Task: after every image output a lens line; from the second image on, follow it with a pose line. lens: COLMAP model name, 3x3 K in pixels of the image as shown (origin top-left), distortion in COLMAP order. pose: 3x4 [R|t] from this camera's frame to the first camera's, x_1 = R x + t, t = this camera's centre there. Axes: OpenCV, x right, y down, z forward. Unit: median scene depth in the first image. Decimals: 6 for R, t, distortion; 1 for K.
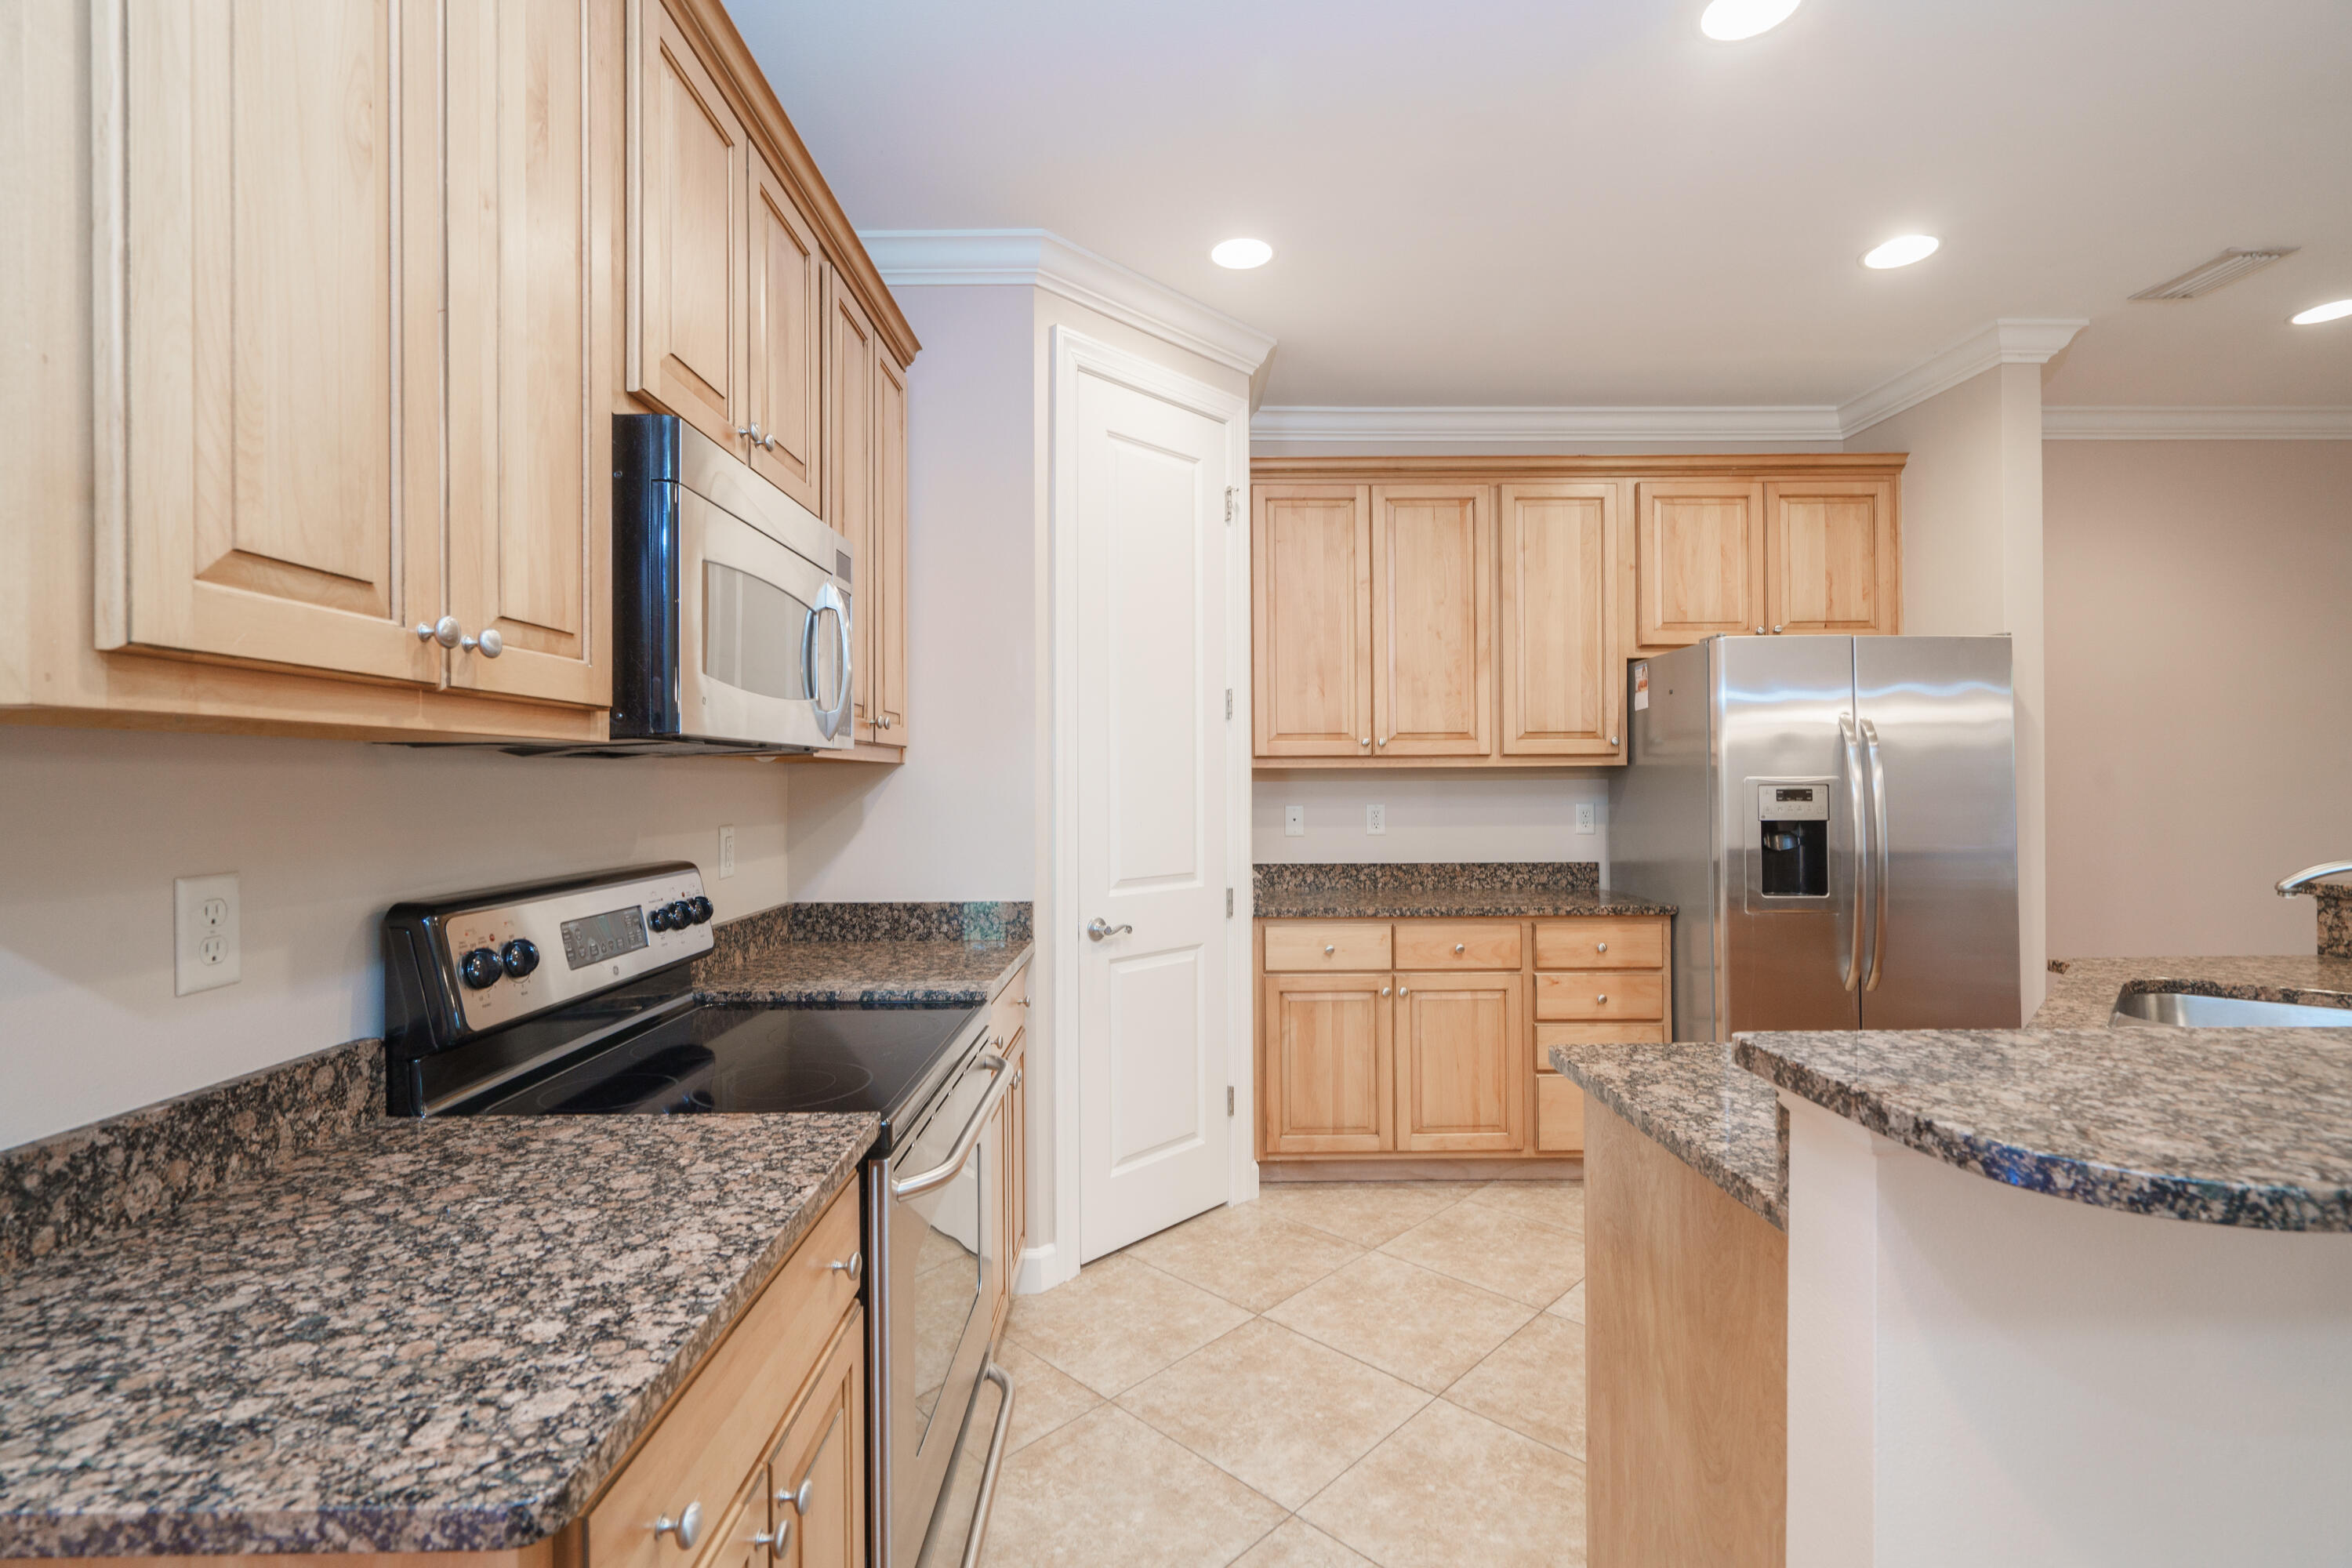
lens RADIAL K [[1060.6, 0, 1174.4], [0, 1060.6, 781.3], [0, 0, 1]] dist [-0.004728, 0.001306]
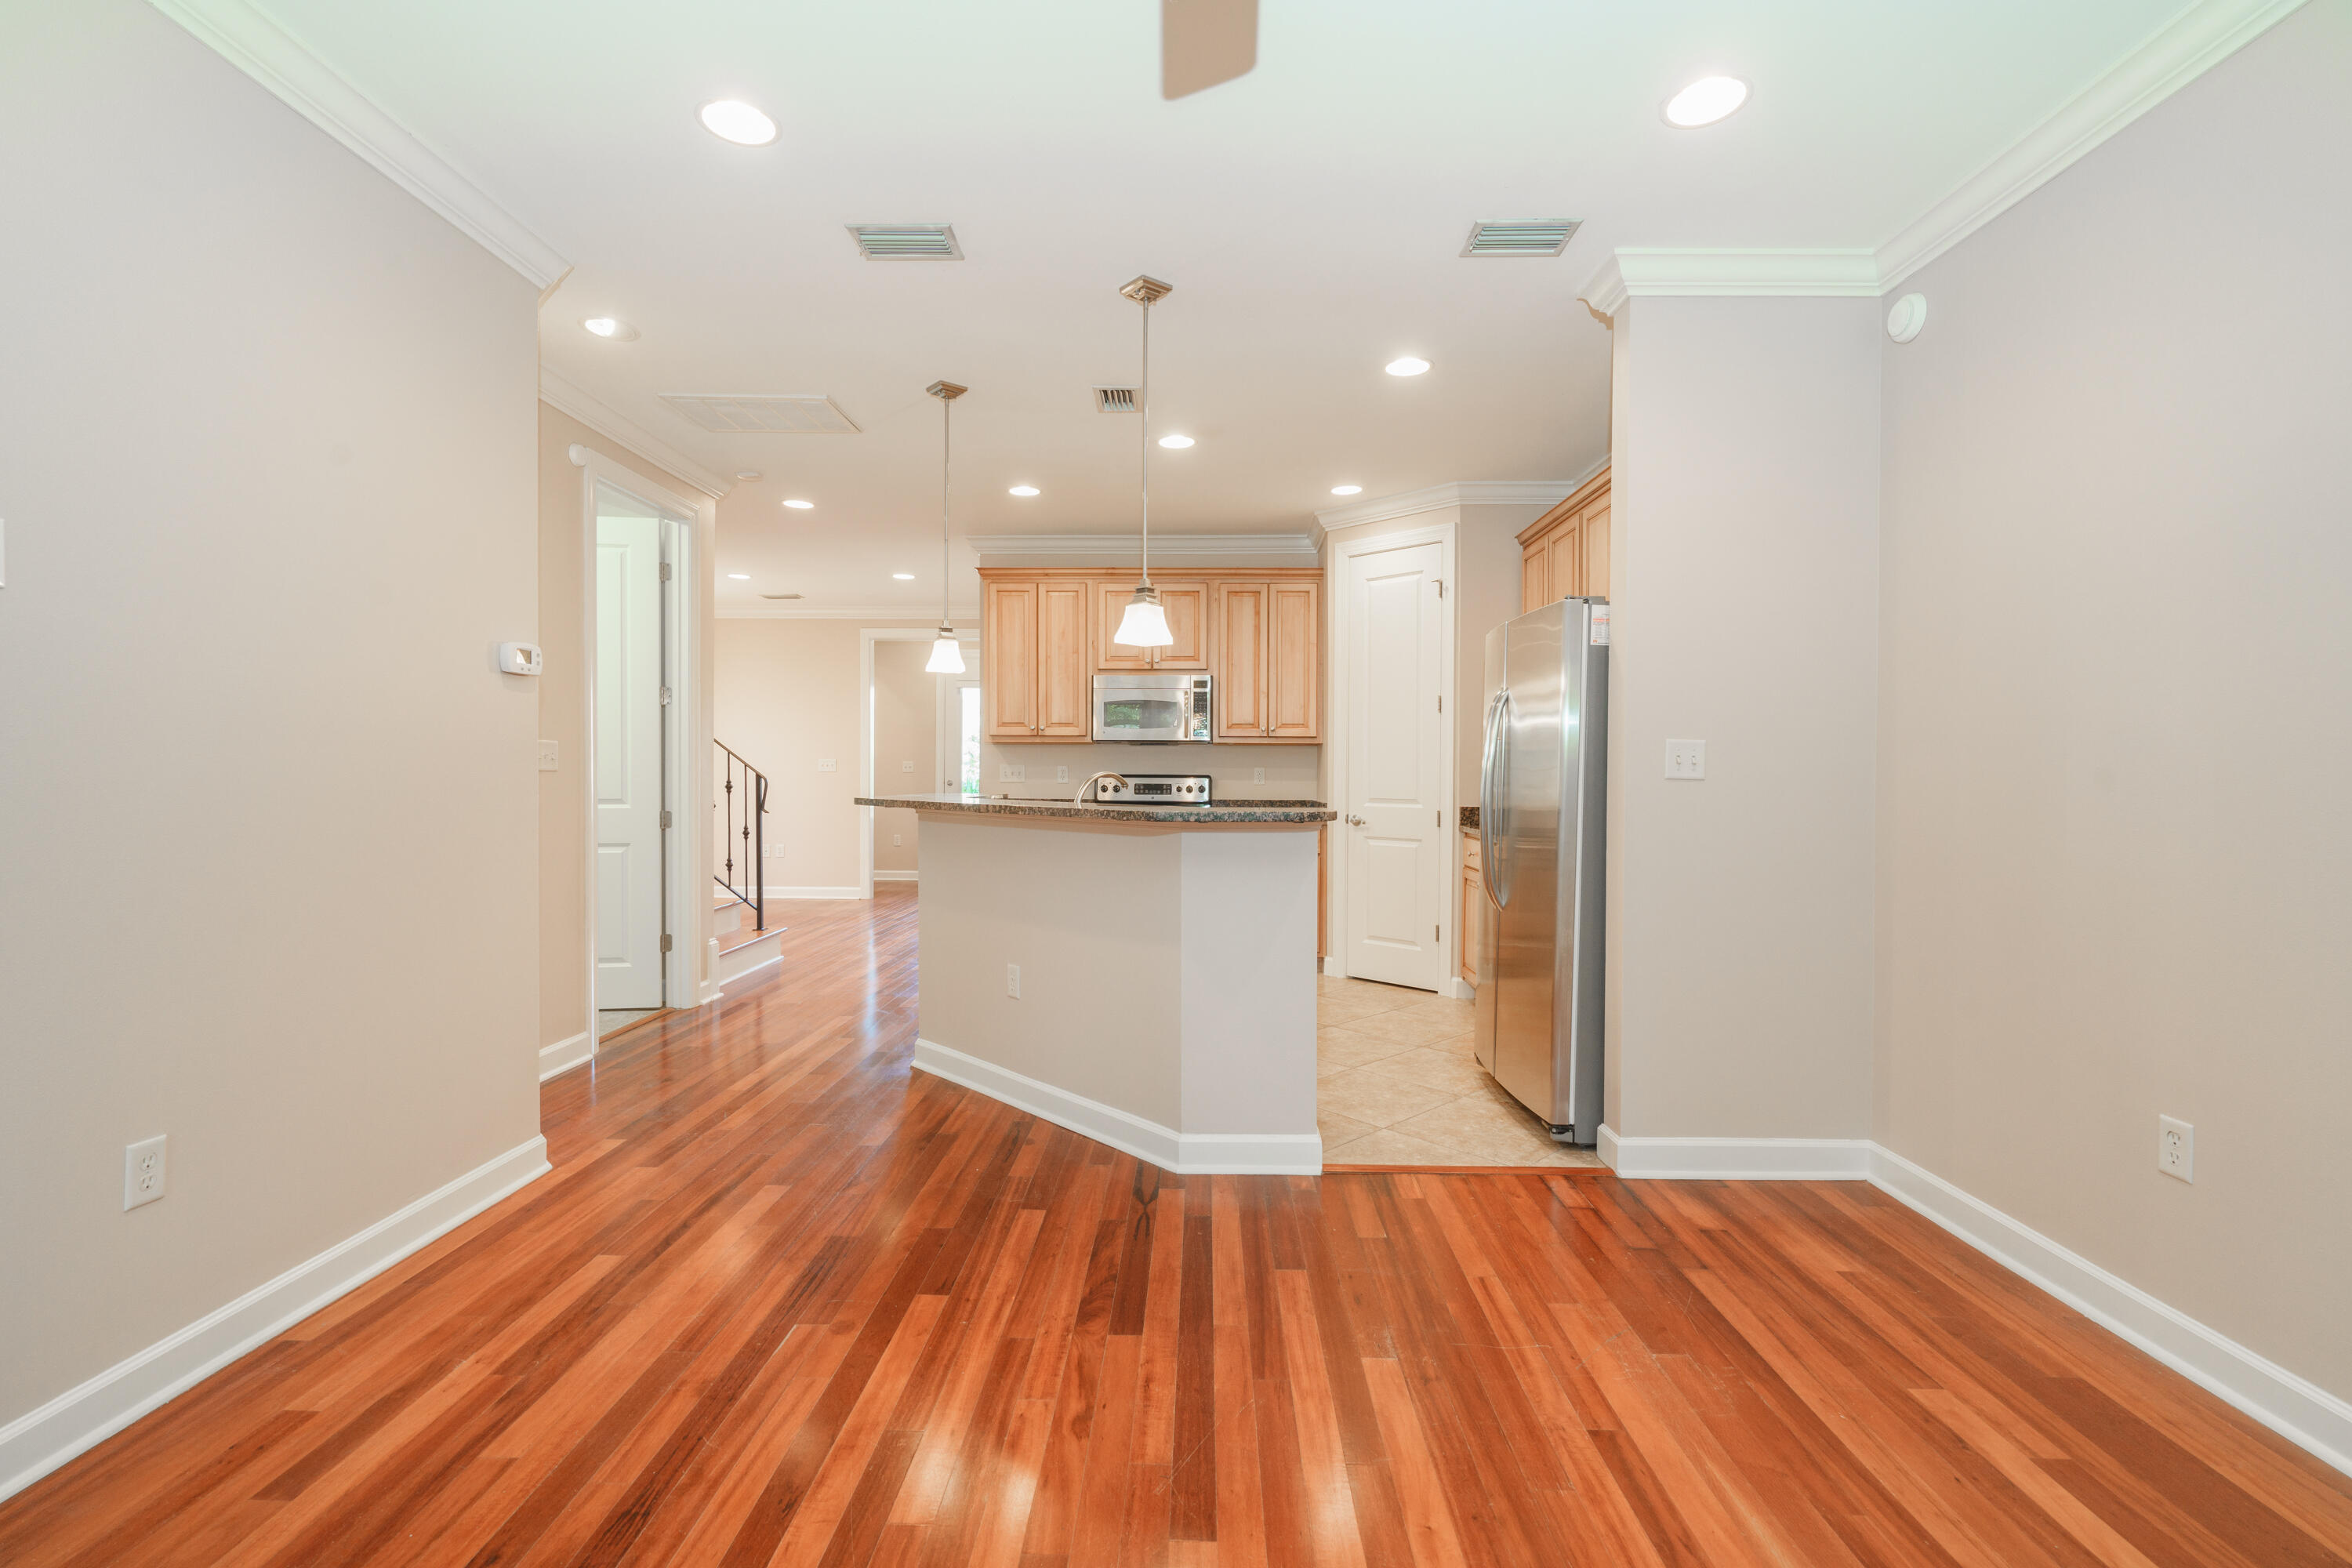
lens RADIAL K [[1060.6, 0, 1174.6], [0, 1060.6, 777.3], [0, 0, 1]] dist [-0.004728, 0.001306]
pose [[-0.027849, 0.008997, -0.999572, 2.002092], [-0.004065, 0.999950, 0.009114, 0.036335], [0.999604, 0.004317, -0.027811, 0.684955]]
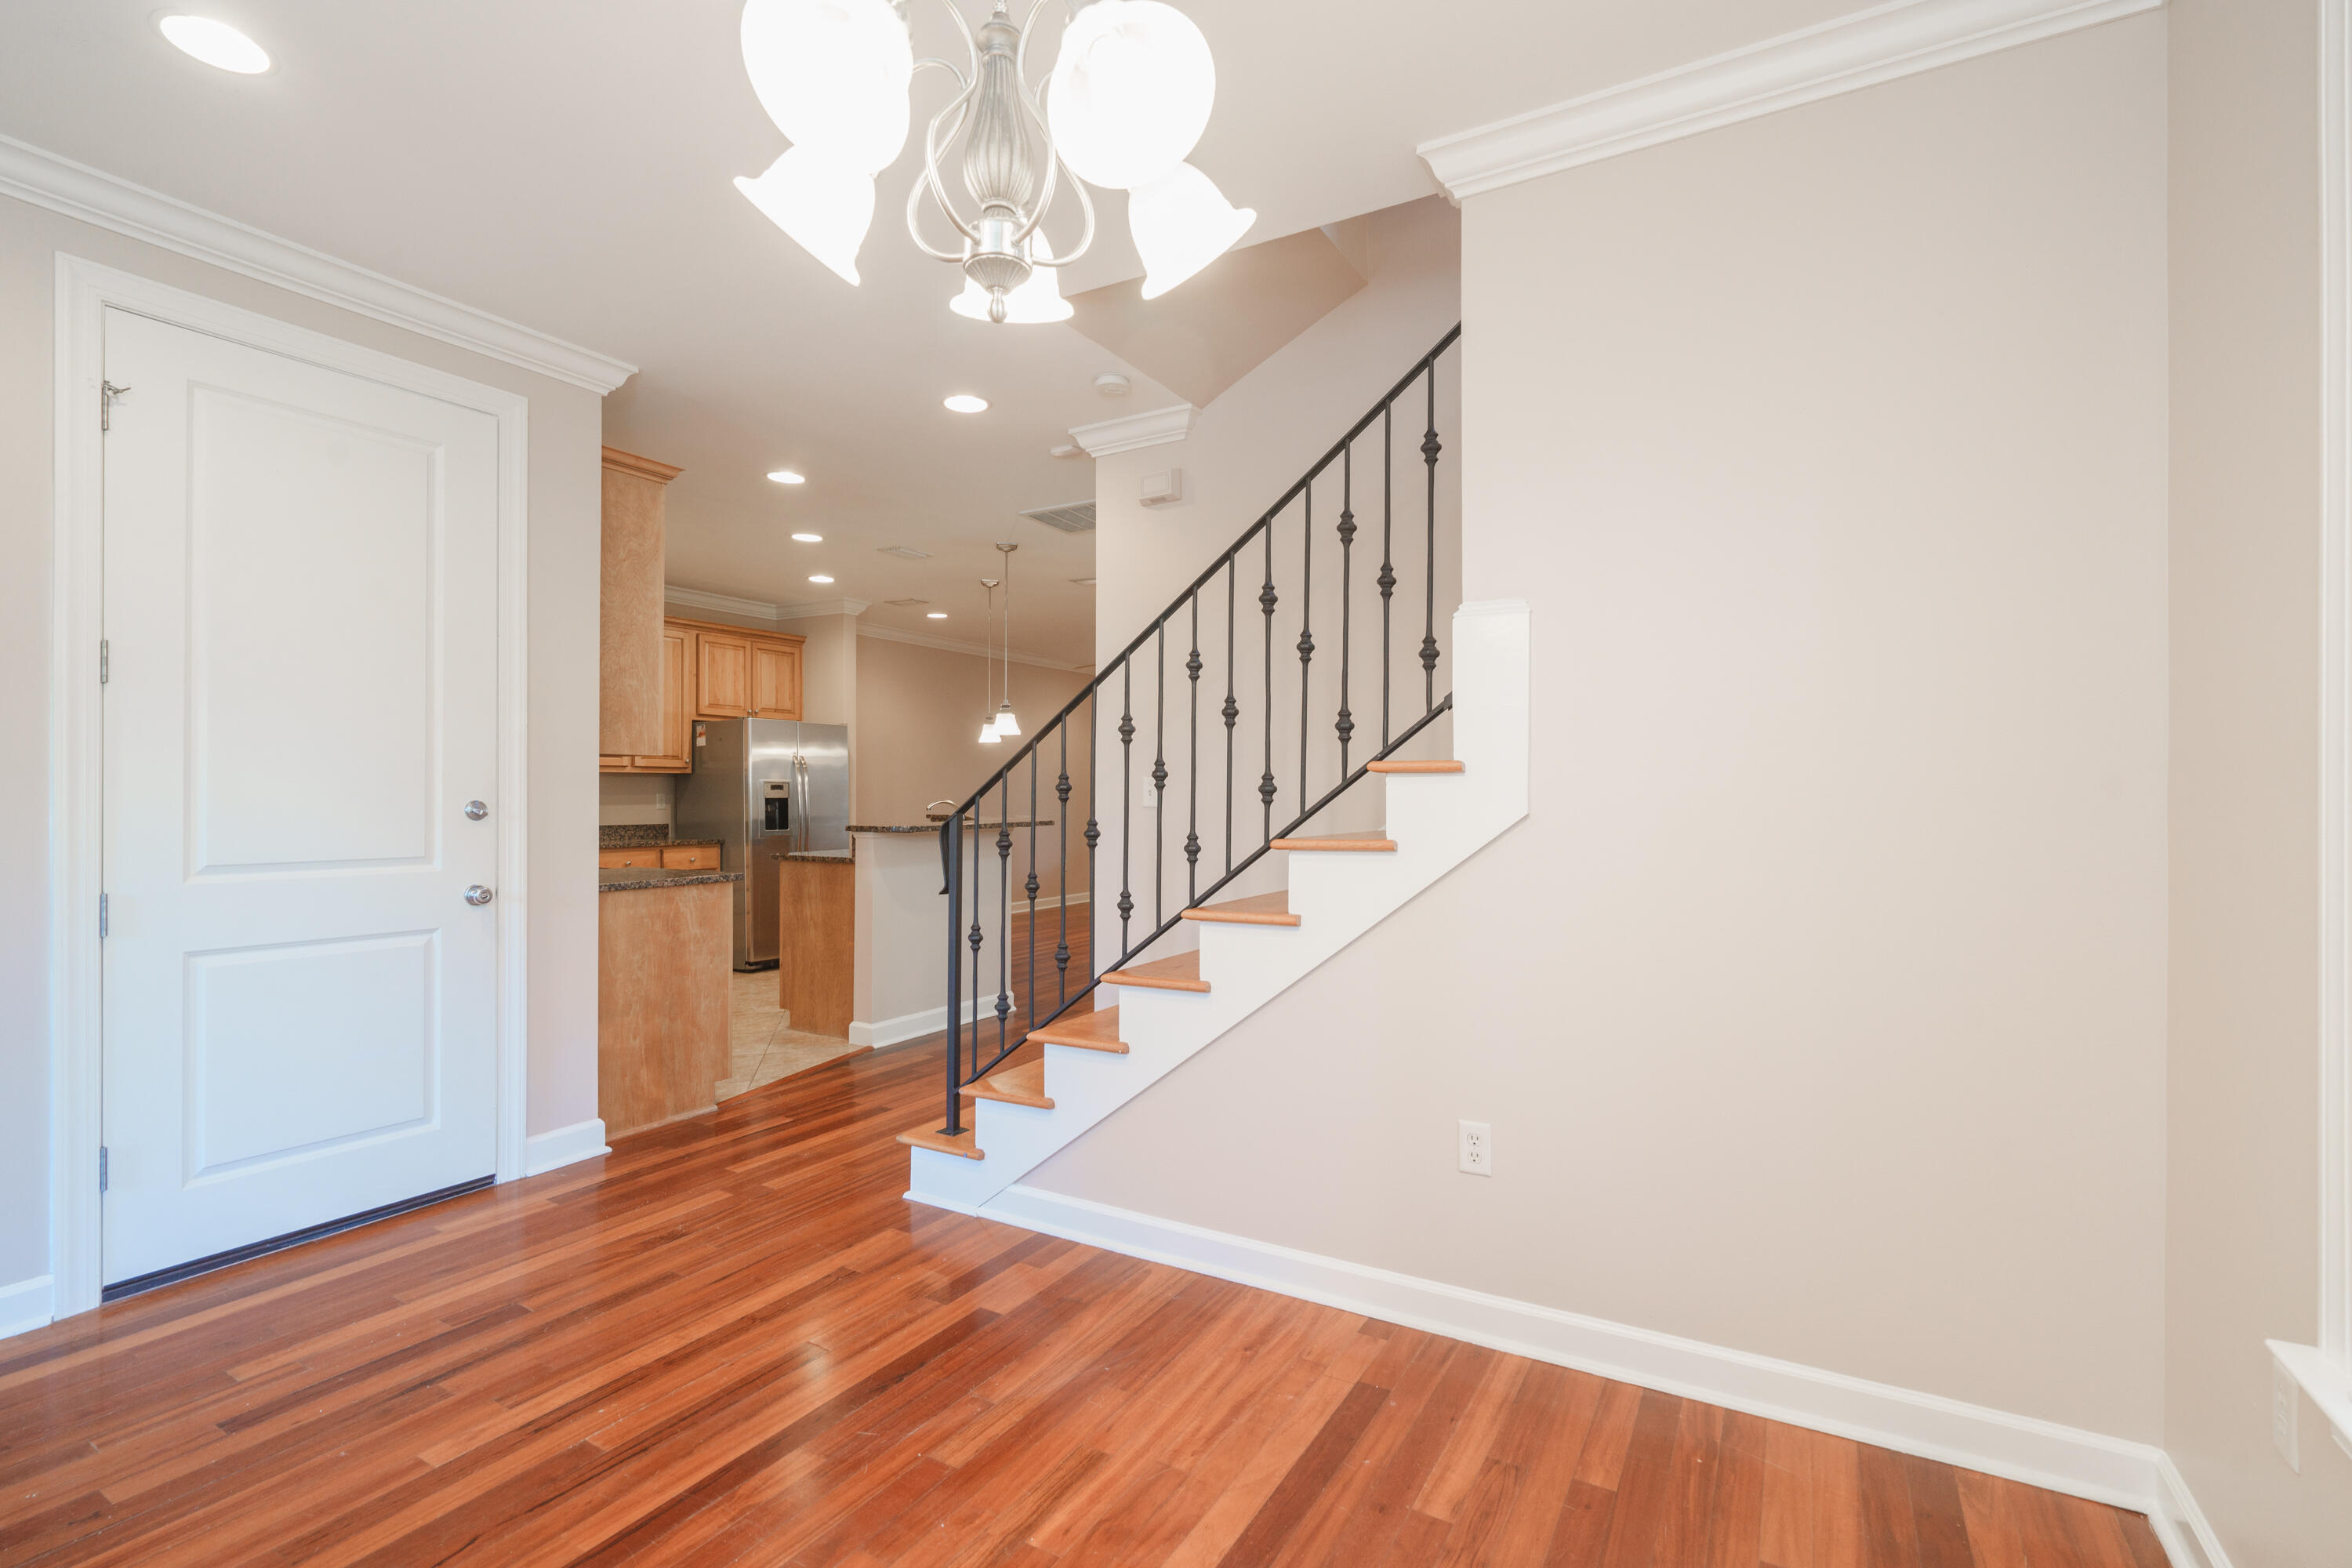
lens RADIAL K [[1060.6, 0, 1170.5], [0, 1060.6, 791.4], [0, 0, 1]] dist [-0.004728, 0.001306]
pose [[0.509661, 0.006775, 0.860349, -1.058900], [-0.005039, 0.999975, -0.004889, 0.030421], [-0.860360, -0.001843, 0.509683, -1.014998]]
